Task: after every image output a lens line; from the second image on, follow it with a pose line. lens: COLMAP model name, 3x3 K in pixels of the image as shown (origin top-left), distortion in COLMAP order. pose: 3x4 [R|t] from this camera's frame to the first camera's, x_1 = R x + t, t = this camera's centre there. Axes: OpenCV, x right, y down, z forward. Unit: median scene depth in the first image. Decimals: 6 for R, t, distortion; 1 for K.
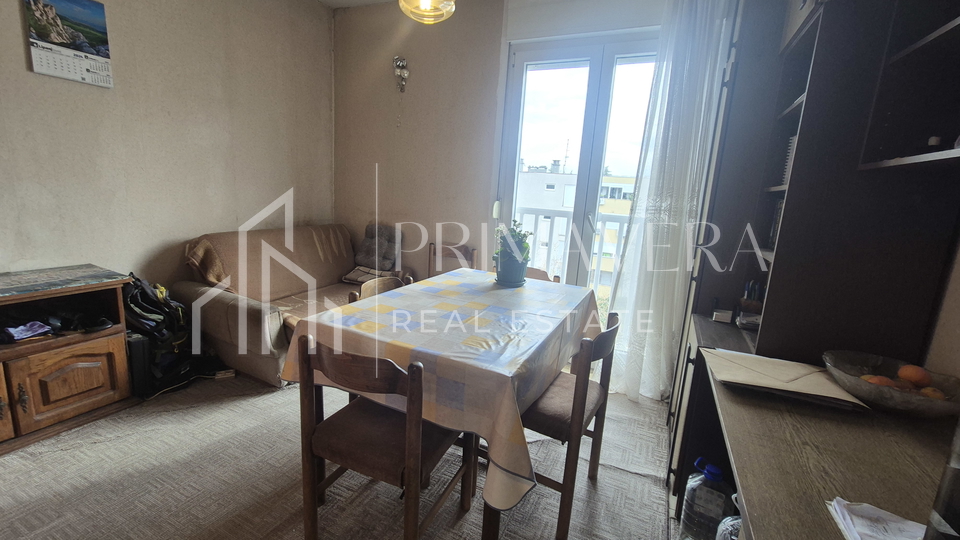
lens RADIAL K [[393.6, 0, 482.2], [0, 393.6, 269.0], [0, 0, 1]] dist [-0.000261, -0.000072]
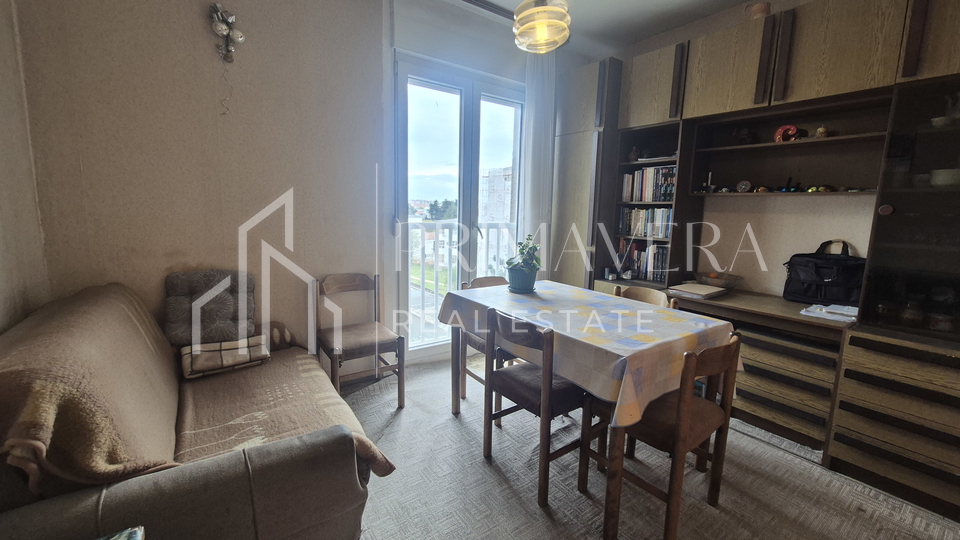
lens RADIAL K [[393.6, 0, 482.2], [0, 393.6, 269.0], [0, 0, 1]] dist [-0.000261, -0.000072]
pose [[0.480324, -0.178112, 0.858816, -0.946076], [0.179245, 0.978432, 0.102671, -0.163072], [-0.858580, 0.104623, 0.501890, 0.535575]]
